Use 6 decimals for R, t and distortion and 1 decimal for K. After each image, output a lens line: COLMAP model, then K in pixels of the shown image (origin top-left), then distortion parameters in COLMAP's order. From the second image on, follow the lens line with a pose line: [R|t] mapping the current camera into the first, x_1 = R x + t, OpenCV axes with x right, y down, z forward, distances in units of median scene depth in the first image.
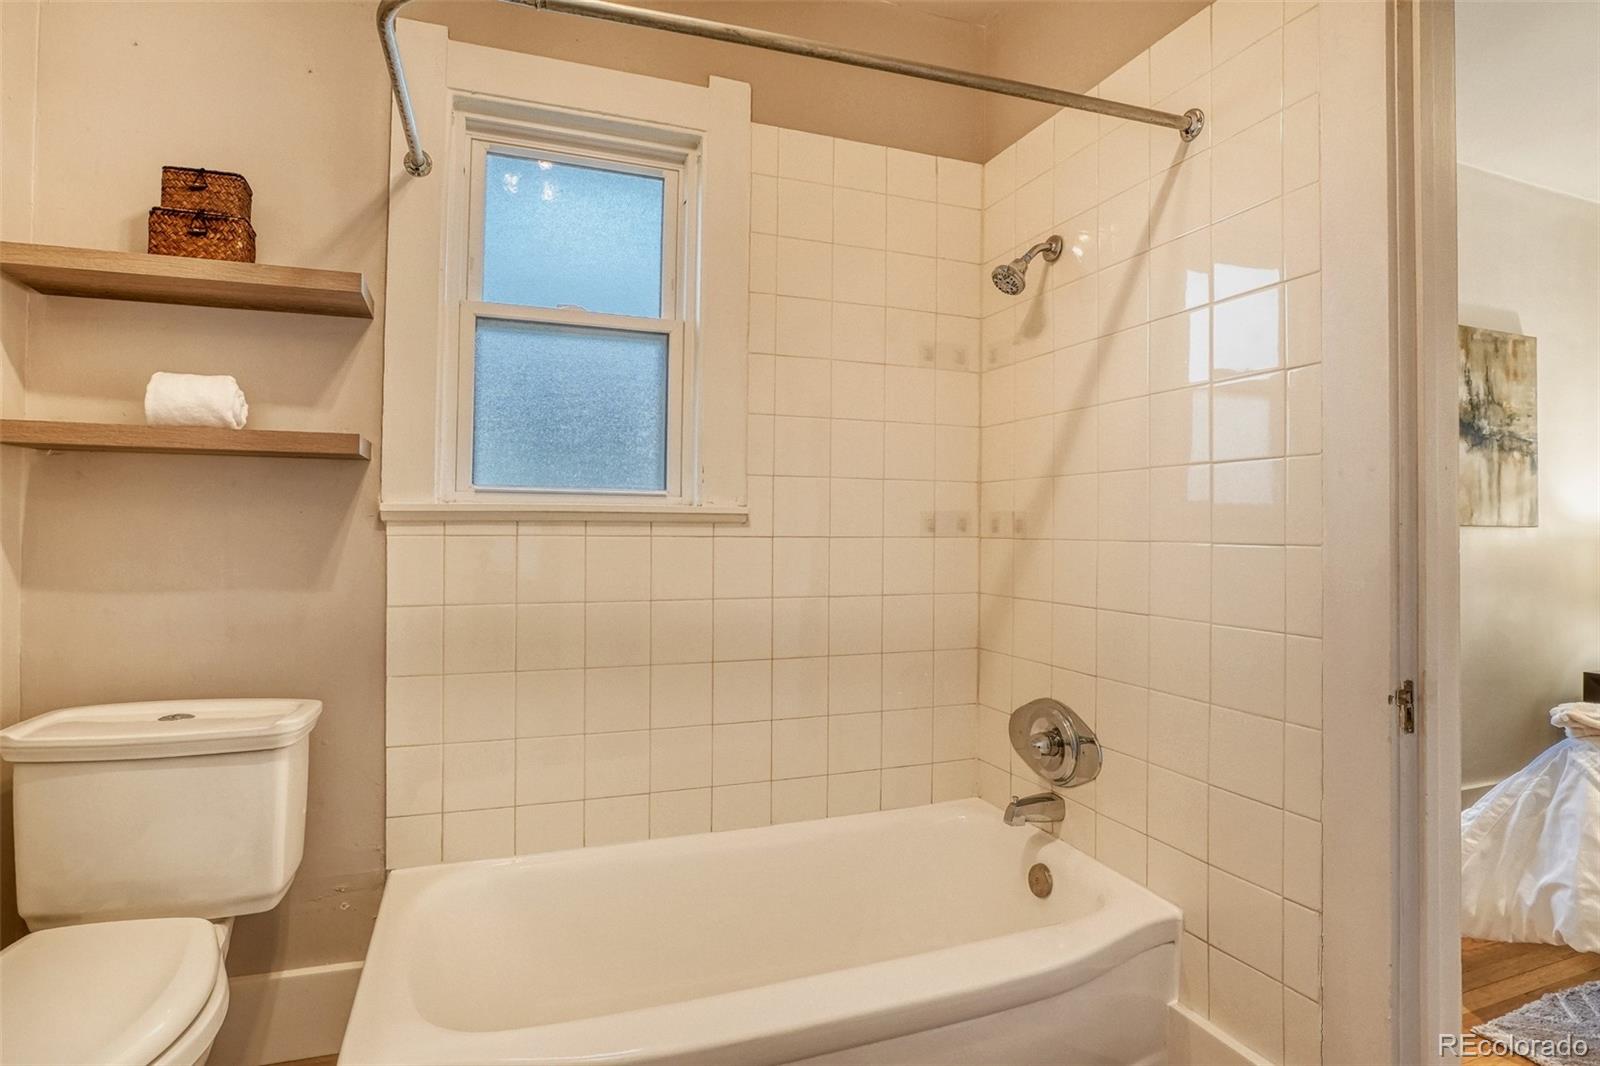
lens RADIAL K [[780.8, 0, 802.6], [0, 780.8, 533.9], [0, 0, 1]] dist [-0.049759, 0.011498]
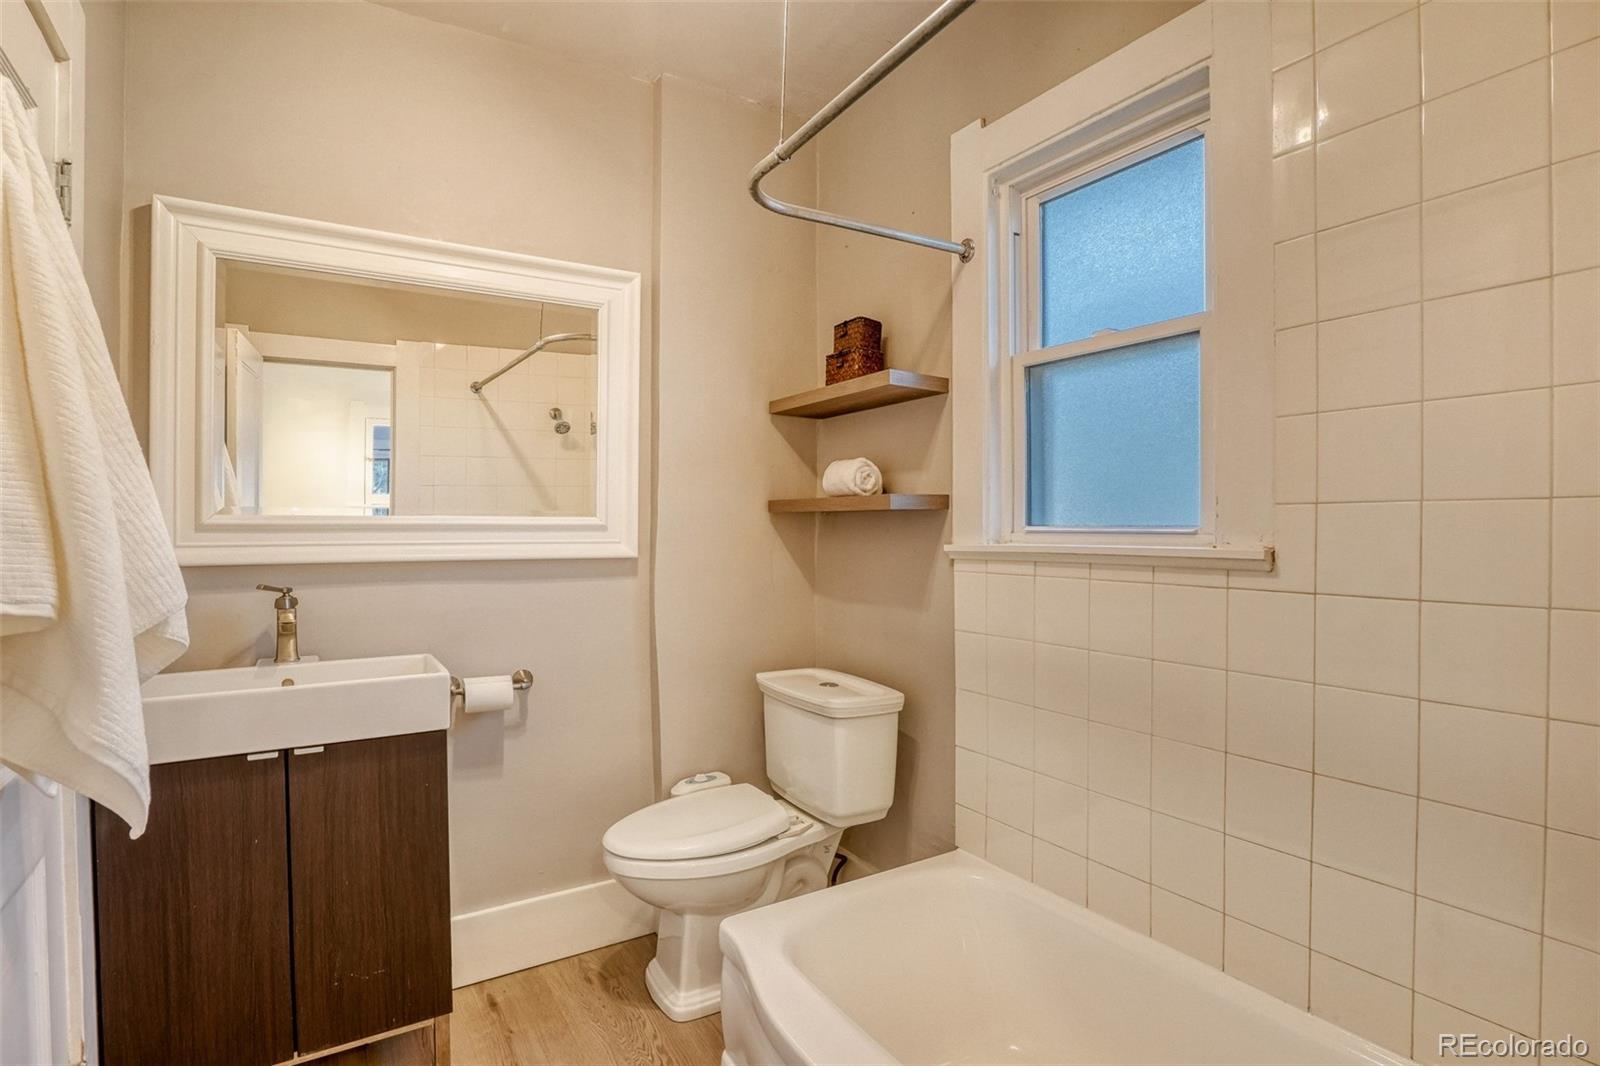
lens RADIAL K [[780.8, 0, 802.6], [0, 780.8, 533.9], [0, 0, 1]] dist [-0.049759, 0.011498]
pose [[0.241531, 0.002590, -0.970390, 0.634443], [0.006875, 0.999967, 0.004381, -0.068394], [0.970369, -0.007729, 0.241505, 0.515568]]
